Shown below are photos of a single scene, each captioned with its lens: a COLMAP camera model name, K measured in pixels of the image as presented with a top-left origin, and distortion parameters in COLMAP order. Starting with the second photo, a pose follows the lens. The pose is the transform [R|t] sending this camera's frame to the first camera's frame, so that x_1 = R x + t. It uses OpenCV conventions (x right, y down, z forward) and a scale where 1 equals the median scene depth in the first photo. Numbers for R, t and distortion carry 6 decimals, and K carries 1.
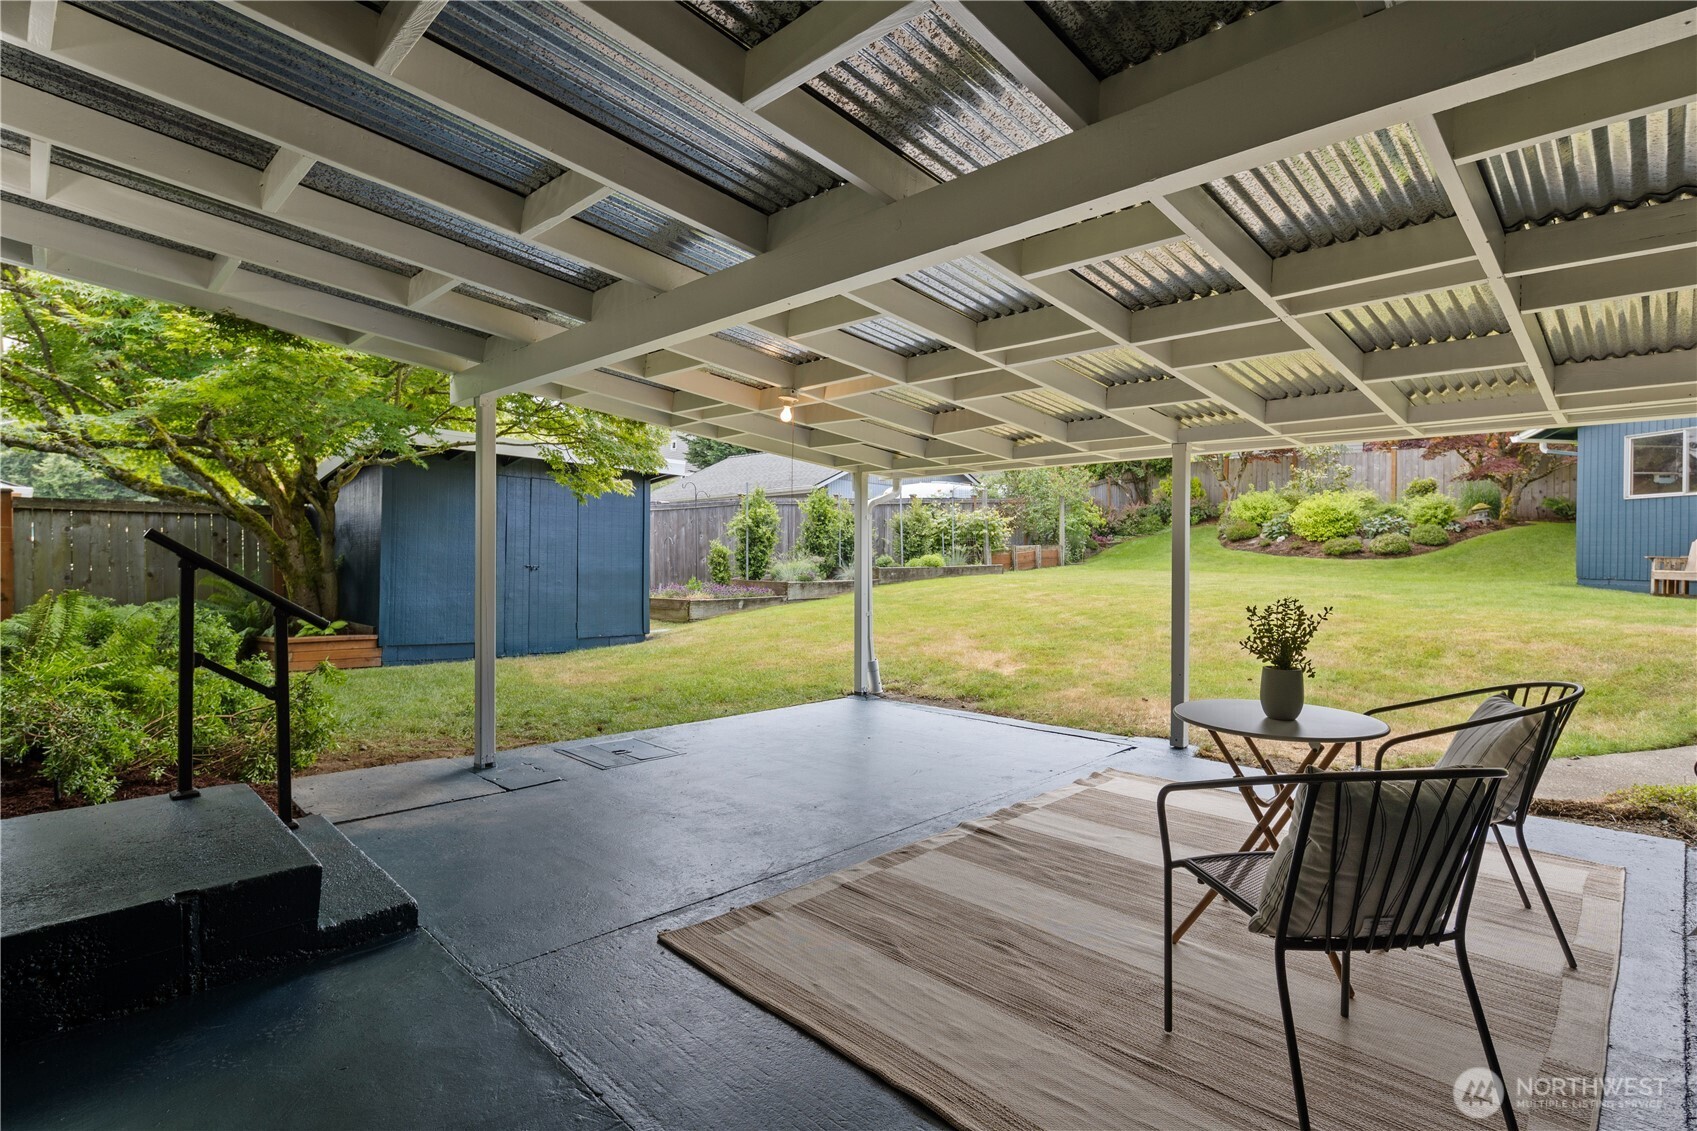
lens RADIAL K [[831.4, 0, 846.5], [0, 831.4, 562.4], [0, 0, 1]] dist [-0.000403, -0.000112]
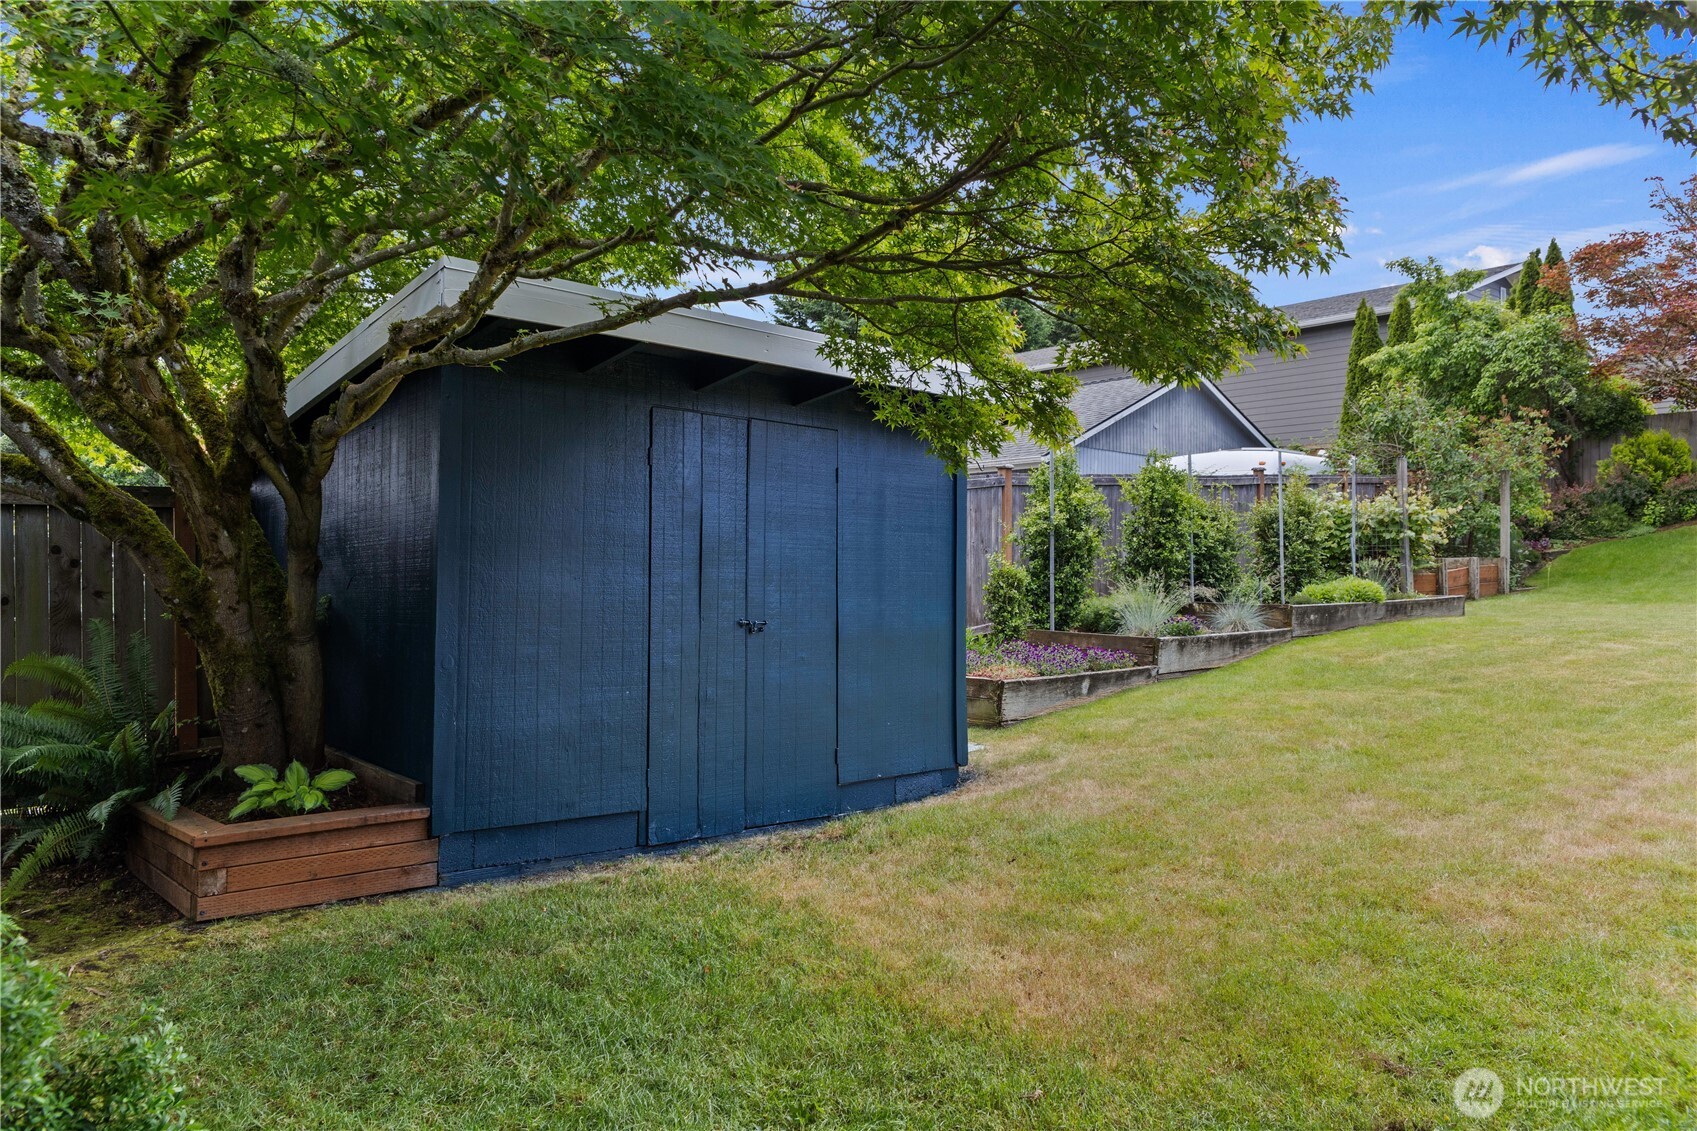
lens RADIAL K [[1141.7, 0, 850.0], [0, 1141.7, 565.0], [0, 0, 1]] dist [-0.001890, -0.000330]
pose [[0.997801, -0.001132, -0.066266, -0.310206], [0.000670, 0.999975, -0.006995, -0.023057], [0.066272, 0.006936, 0.997777, 0.444373]]
